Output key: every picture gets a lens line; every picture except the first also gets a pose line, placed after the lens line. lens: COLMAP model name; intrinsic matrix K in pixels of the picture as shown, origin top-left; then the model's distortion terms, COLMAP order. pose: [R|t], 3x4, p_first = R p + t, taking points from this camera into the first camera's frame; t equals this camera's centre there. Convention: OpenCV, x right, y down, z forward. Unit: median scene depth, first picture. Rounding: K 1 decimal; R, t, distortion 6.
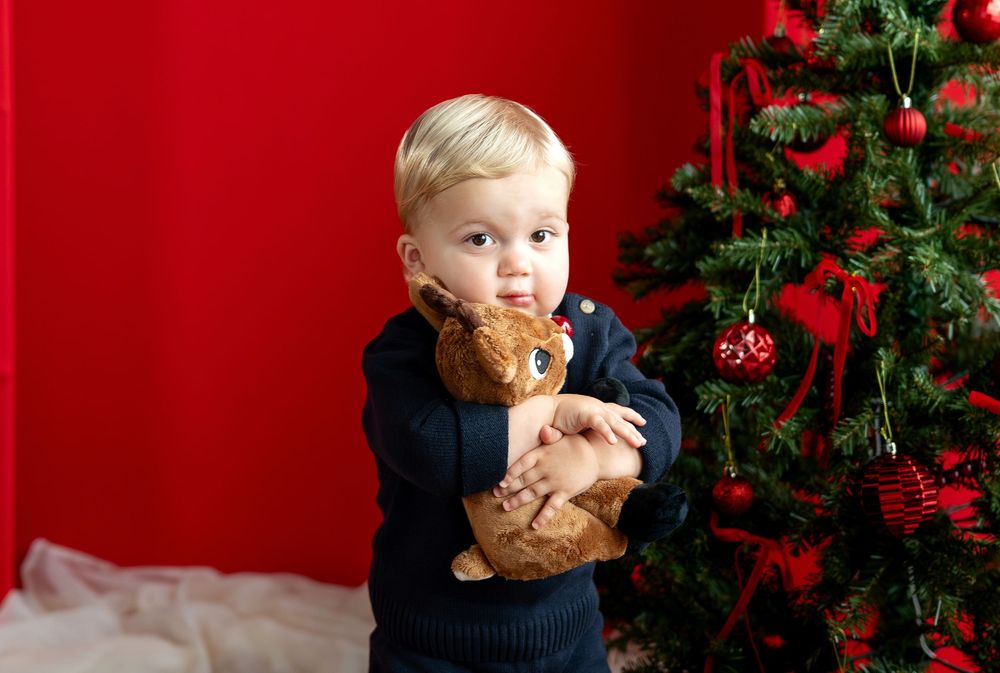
lens RADIAL K [[2352.7, 0, 465.3], [0, 2352.7, 276.0], [0, 0, 1]] dist [-0.009810, 0.000000]
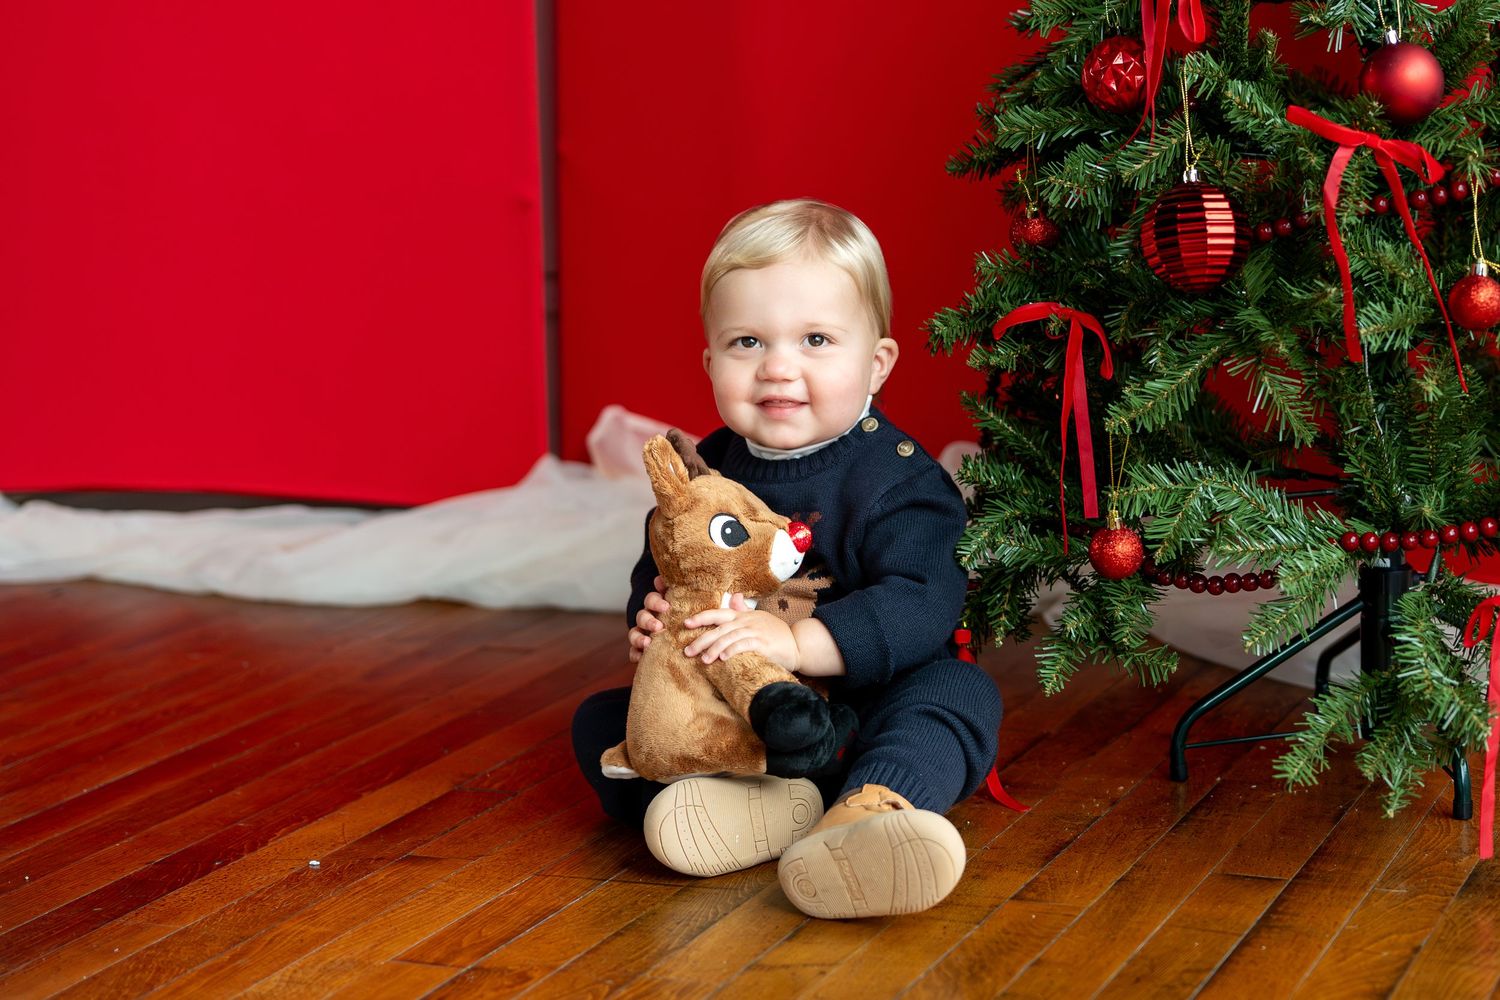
lens RADIAL K [[3001.2, 0, 786.3], [0, 3001.2, 358.6], [0, 0, 1]] dist [-0.001680, 0.000000]
pose [[0.925954, 0.003863, -0.377616, 0.402707], [0.004986, 0.999735, 0.022452, 0.100808], [0.377603, -0.022672, 0.925690, 0.035723]]
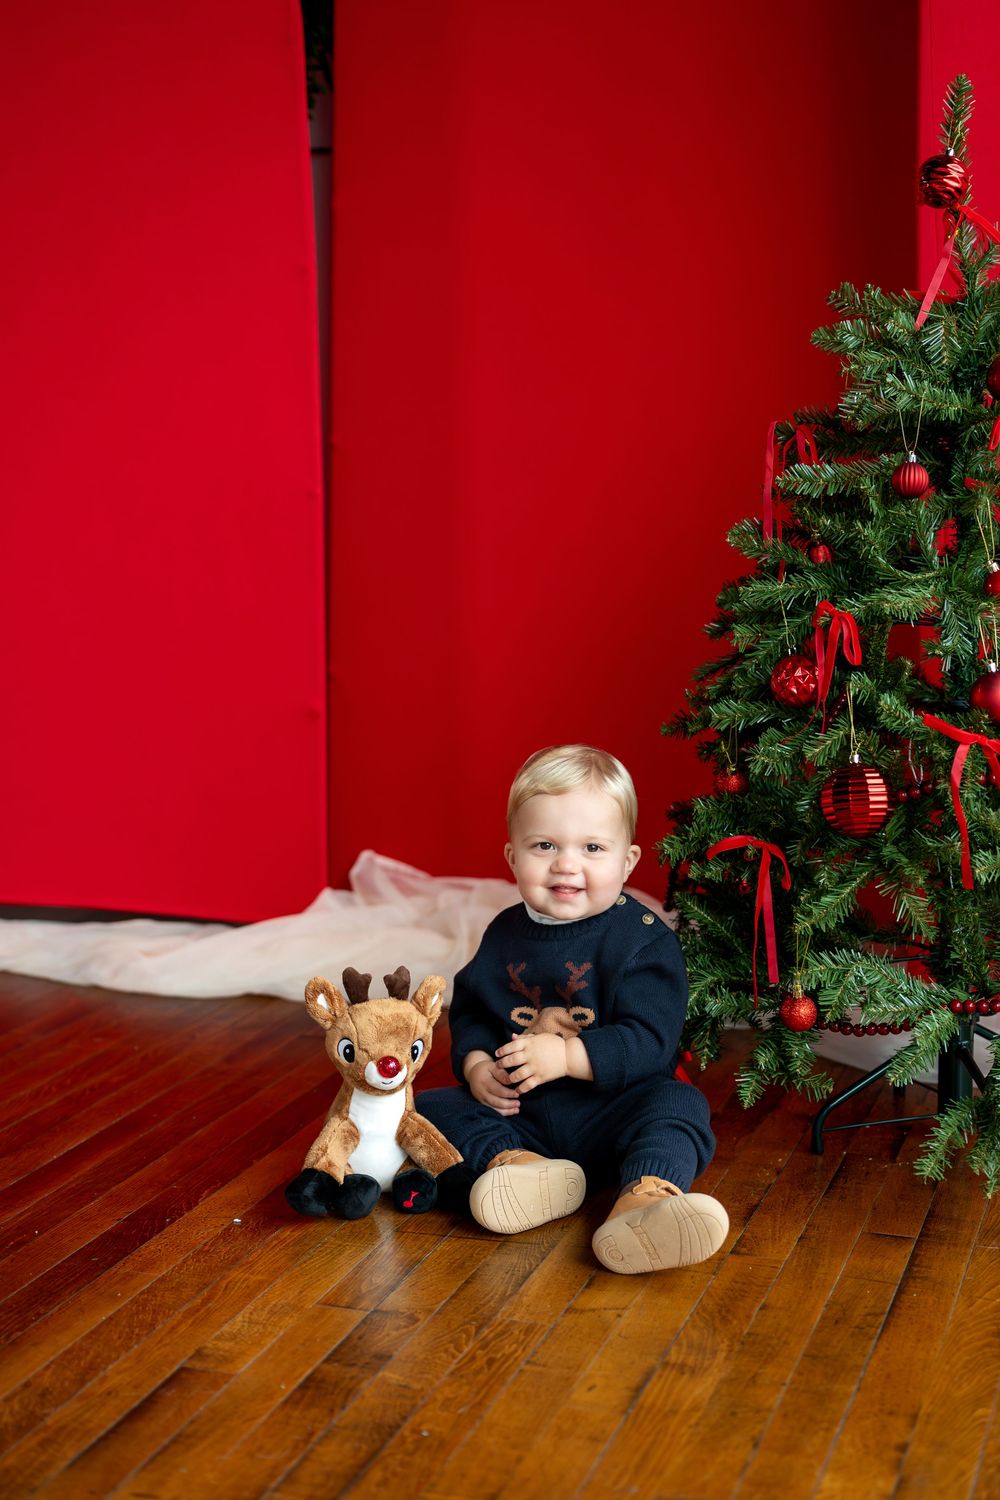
lens RADIAL K [[2102.6, 0, 477.3], [0, 2102.6, 748.7], [0, 0, 1]] dist [-0.003402, 0.000000]
pose [[0.947695, 0.020022, -0.318548, 0.308401], [-0.009444, 0.999353, 0.034715, 0.030578], [0.319037, -0.029891, 0.947271, -0.011317]]
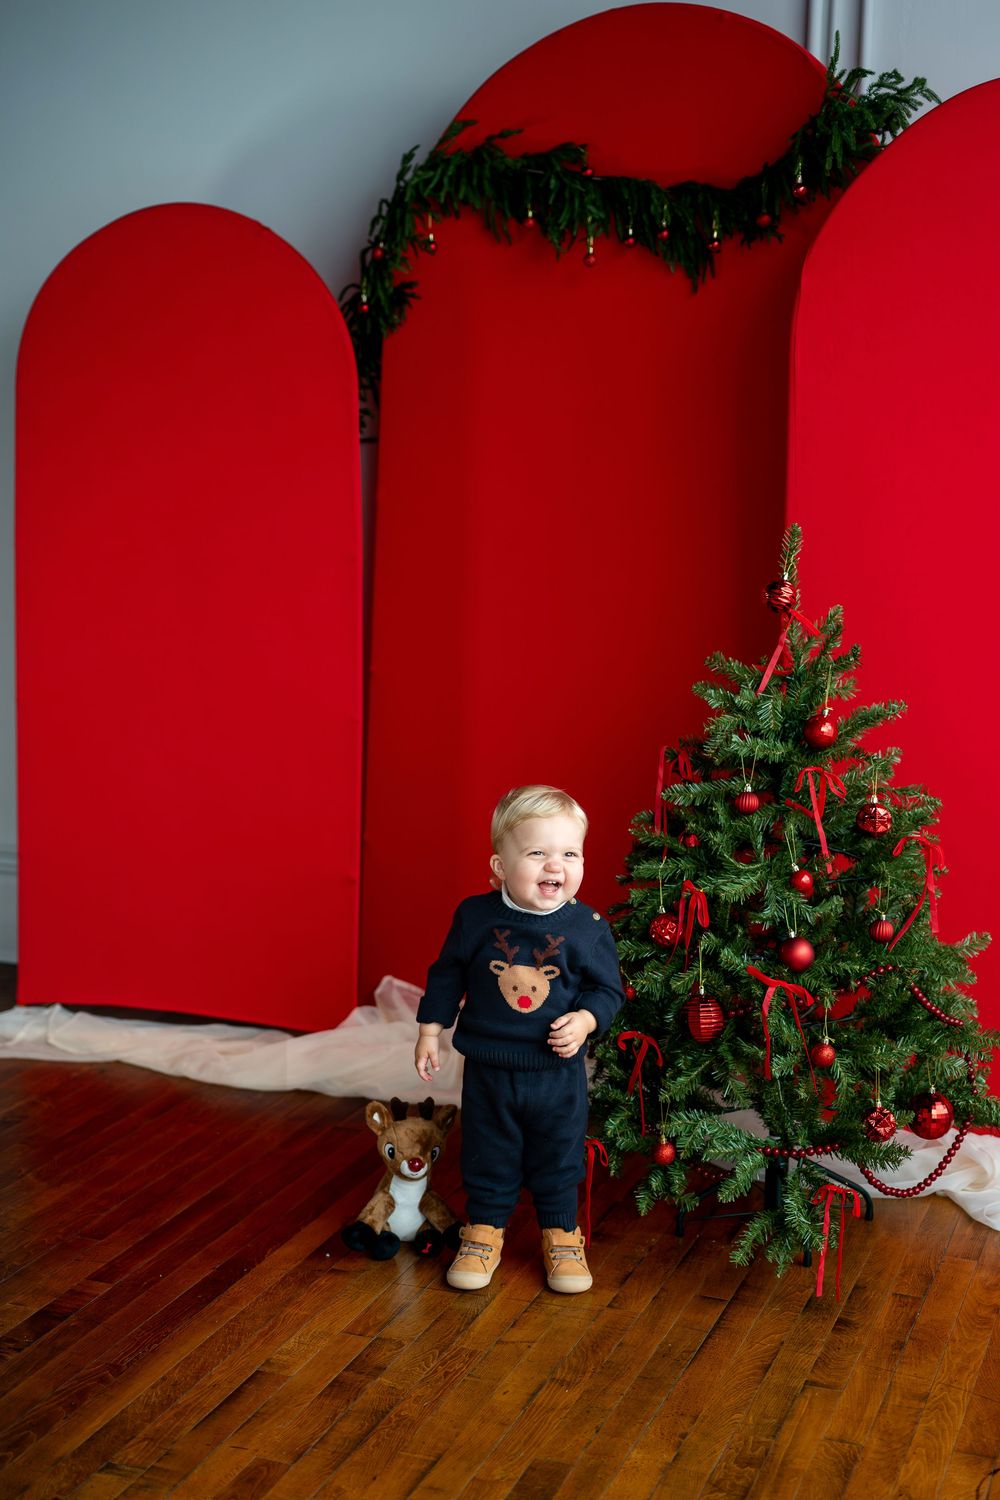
lens RADIAL K [[2102.6, 0, 489.3], [0, 2102.6, 754.4], [0, 0, 1]] dist [-0.003402, 0.000000]
pose [[0.942743, 0.055691, -0.328839, 0.502005], [-0.040930, 0.997826, 0.051649, -0.167027], [0.331000, -0.035232, 0.942973, -0.482025]]
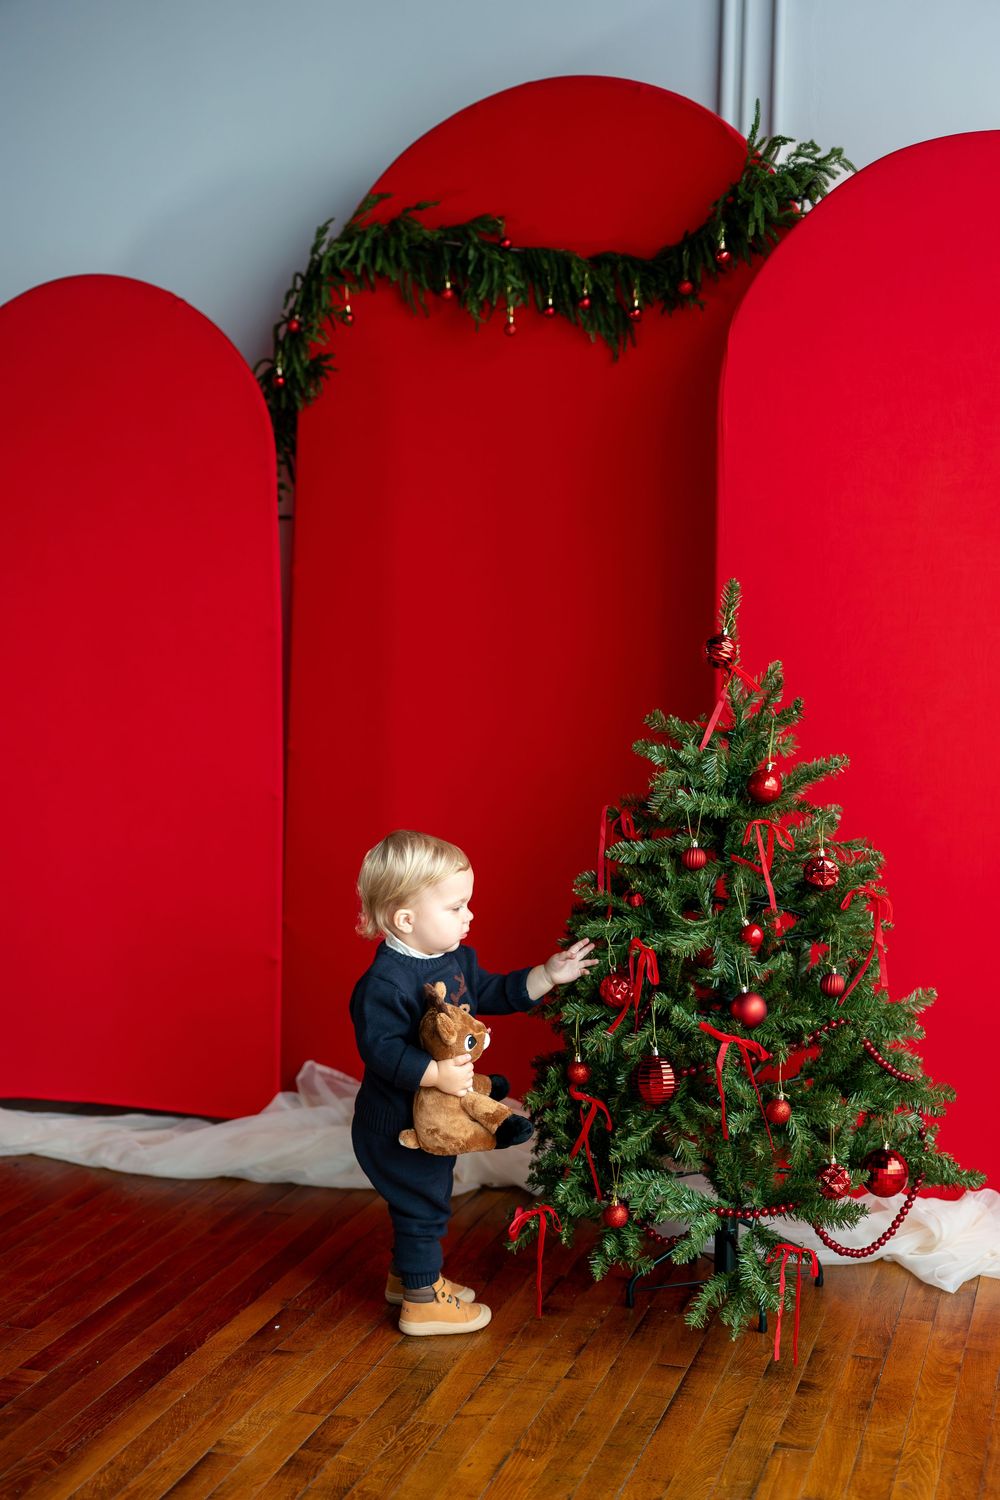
lens RADIAL K [[2102.6, 0, 499.5], [0, 2102.6, 783.5], [0, 0, 1]] dist [-0.003402, 0.000000]
pose [[0.964078, 0.027368, -0.264205, 0.442080], [-0.027655, 0.999614, 0.002635, -0.115637], [0.264176, 0.004766, 0.964463, -0.472692]]
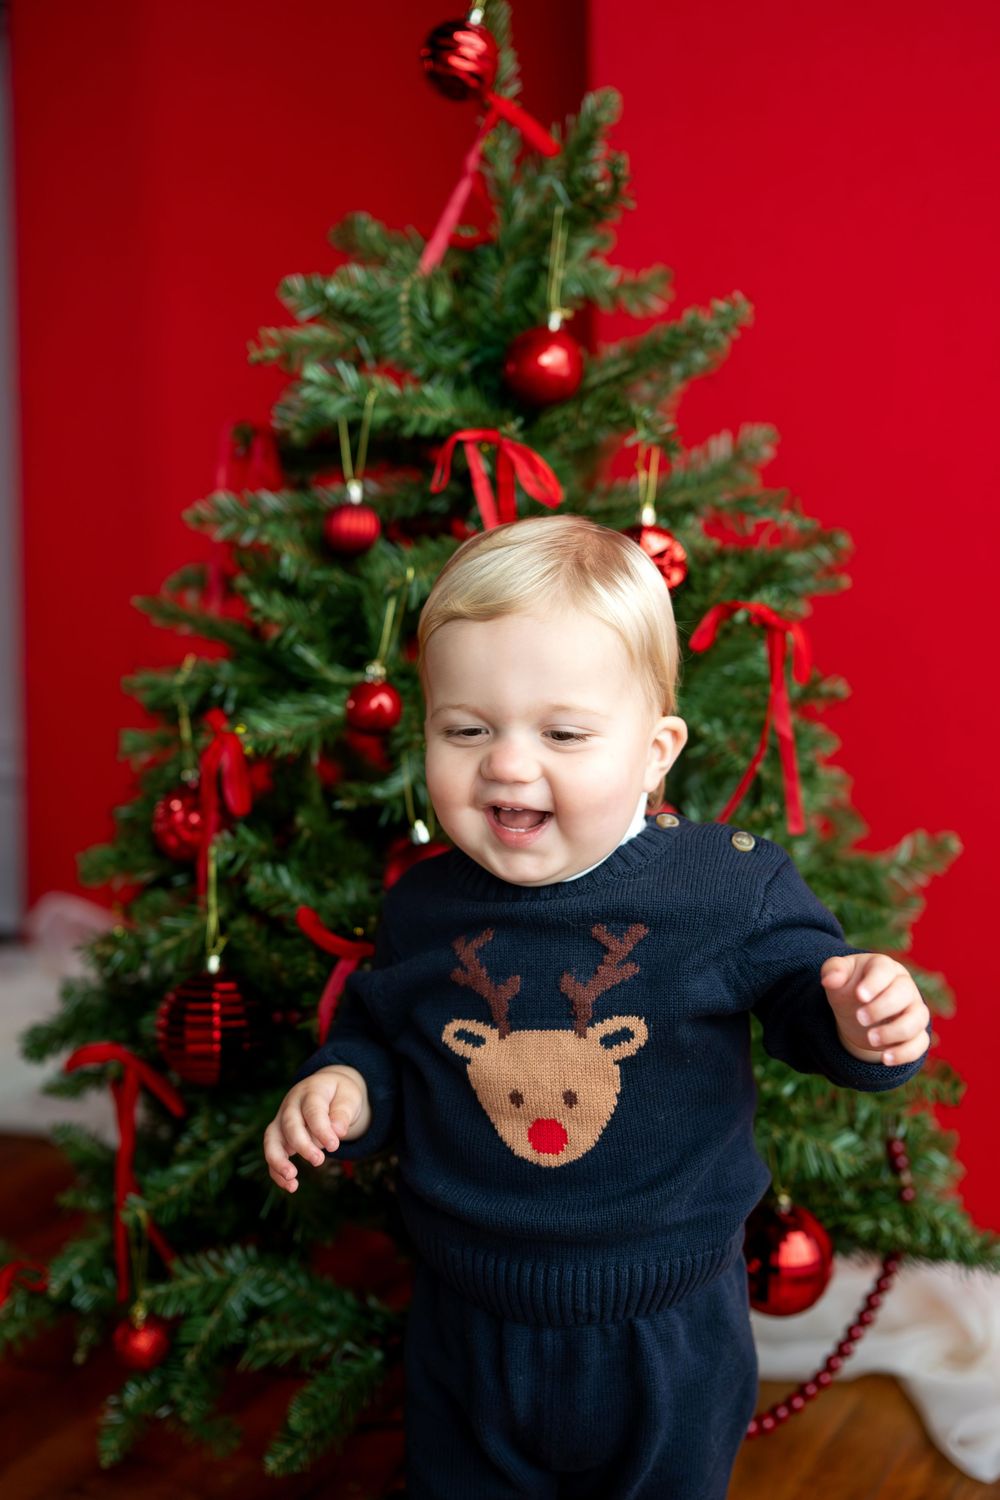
lens RADIAL K [[2102.6, 0, 490.3], [0, 2102.6, 753.6], [0, 0, 1]] dist [-0.003402, 0.000000]
pose [[0.897345, 0.076590, -0.434634, 0.507179], [-0.032695, 0.993657, 0.107597, -0.064821], [0.440118, -0.082341, 0.894157, 0.427533]]
